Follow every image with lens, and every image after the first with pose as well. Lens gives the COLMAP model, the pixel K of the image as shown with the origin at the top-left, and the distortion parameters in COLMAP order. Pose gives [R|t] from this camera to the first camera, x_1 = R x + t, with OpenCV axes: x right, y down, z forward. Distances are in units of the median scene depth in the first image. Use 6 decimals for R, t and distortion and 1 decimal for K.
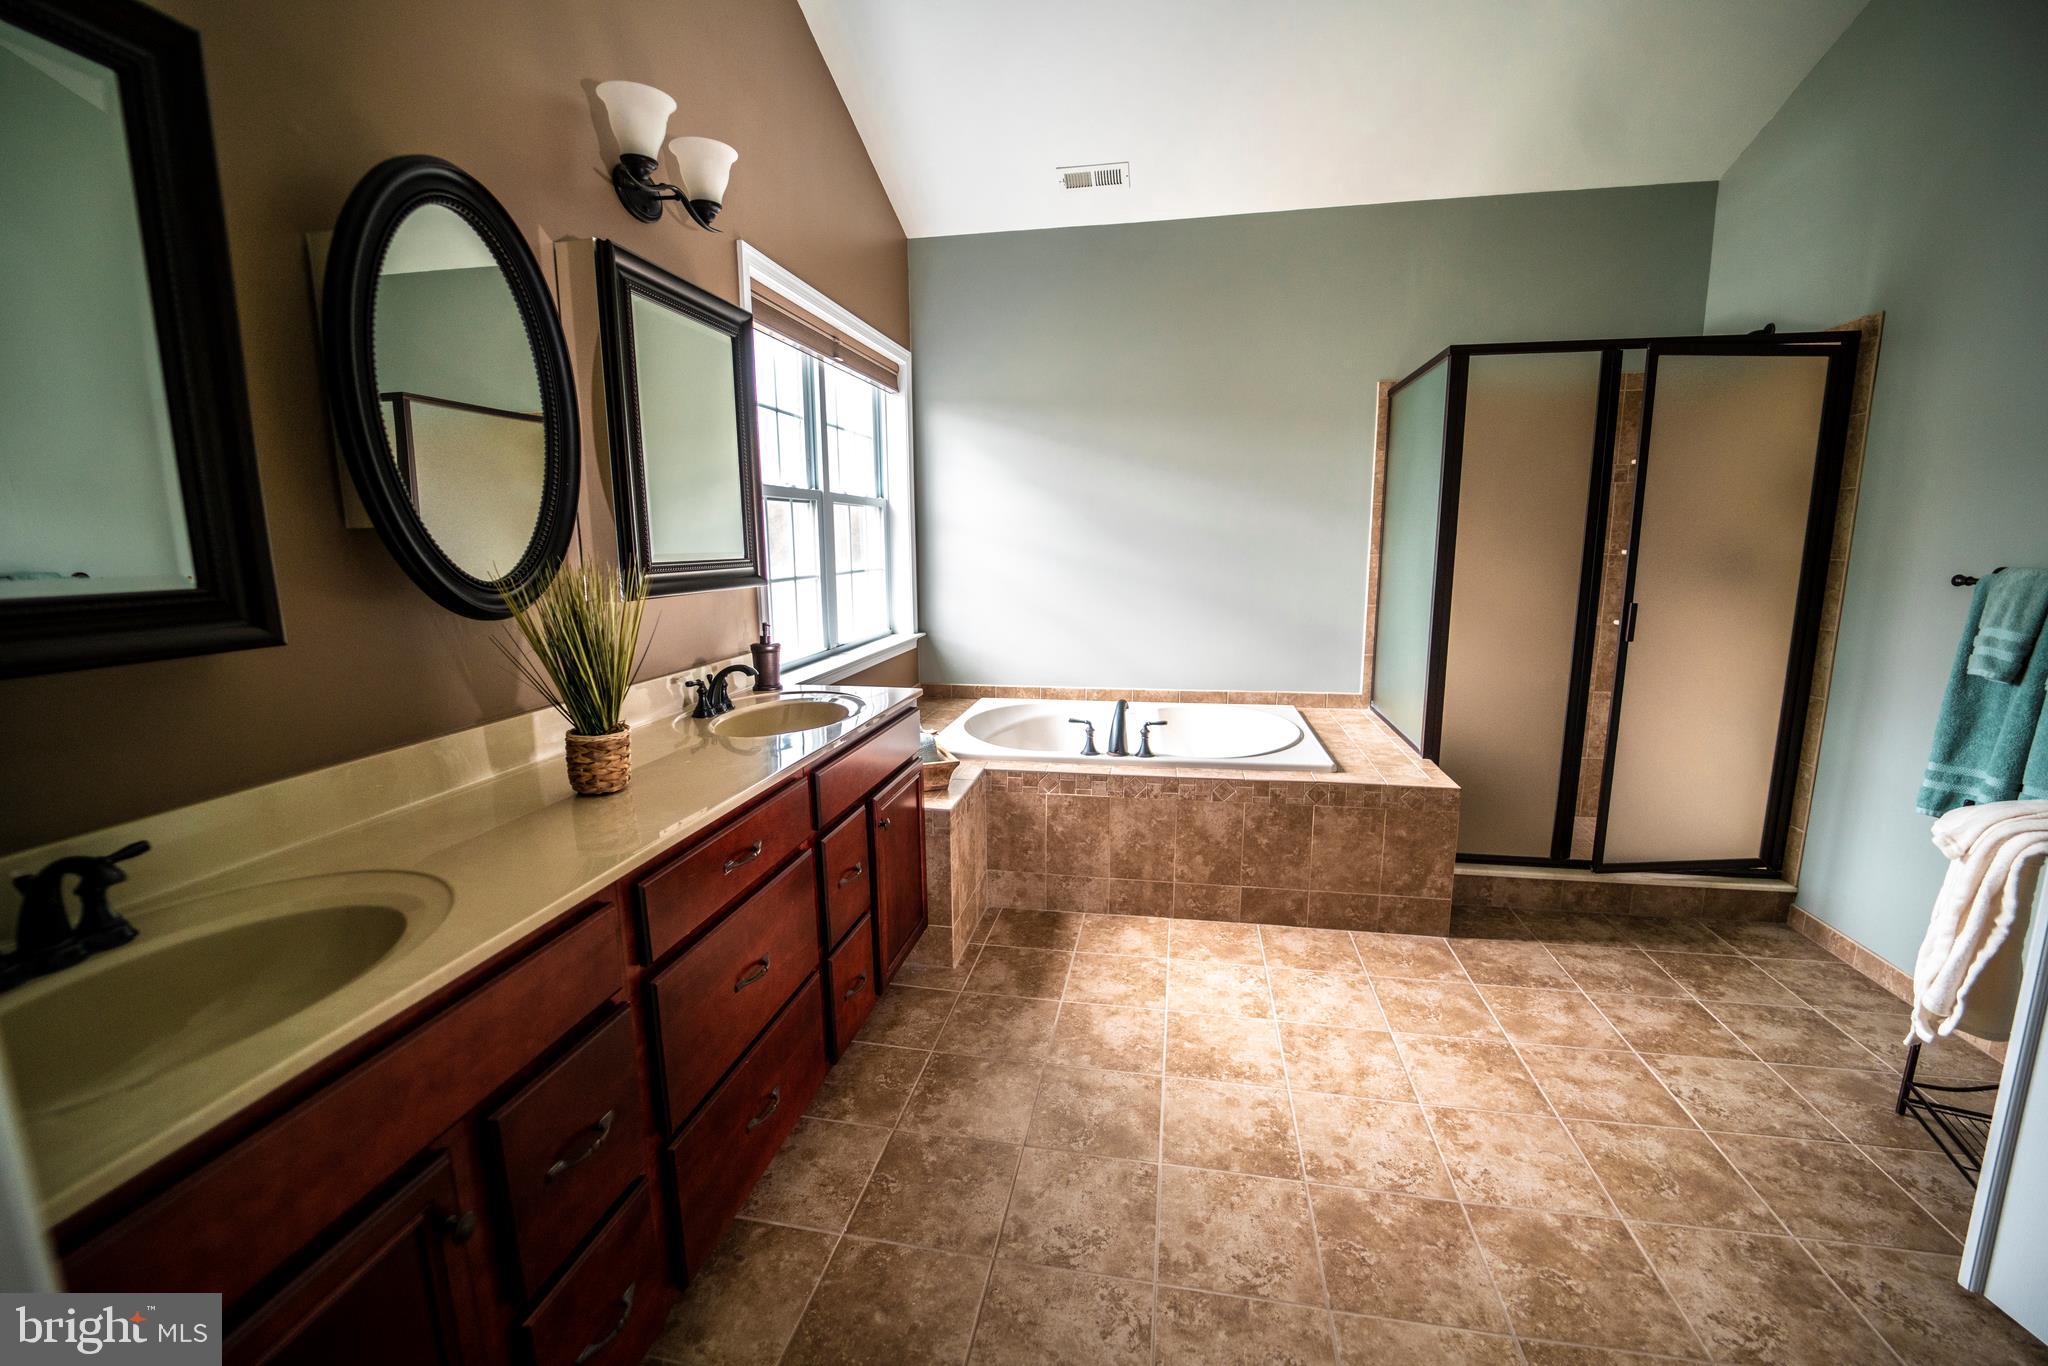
lens RADIAL K [[828.4, 0, 1020.5], [0, 828.4, 684.9], [0, 0, 1]] dist [-0.020596, -0.000721]
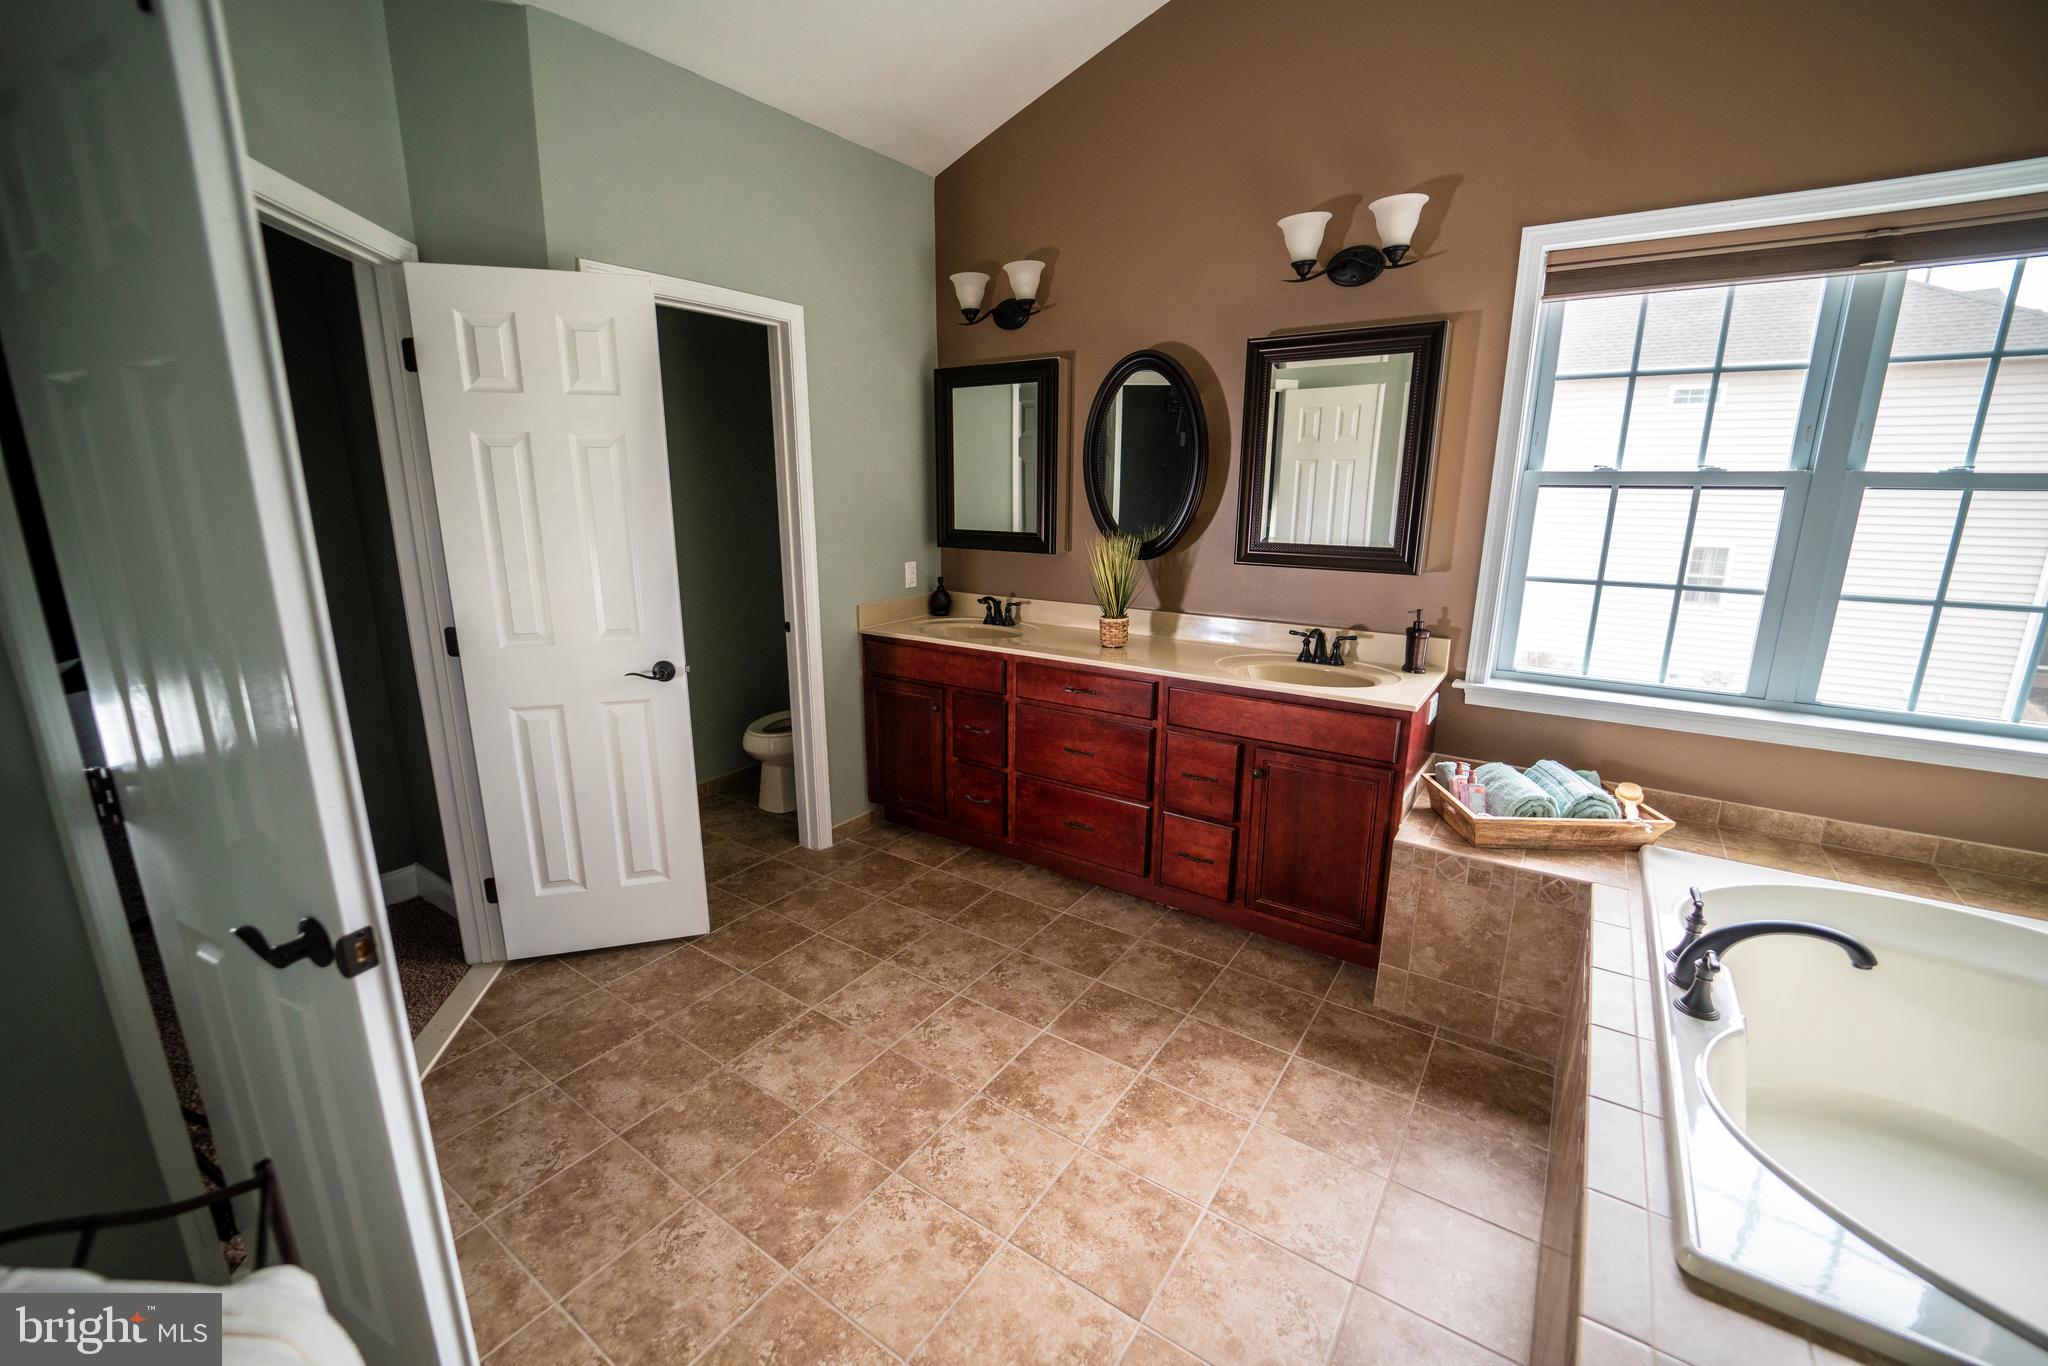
lens RADIAL K [[828.4, 0, 1018.4], [0, 828.4, 685.8], [0, 0, 1]] dist [-0.020596, -0.000721]
pose [[-0.399143, 0.222286, -0.889536, 1.284335], [-0.159776, 0.938461, 0.306206, -0.337957], [0.902860, 0.264346, -0.339064, 1.325290]]
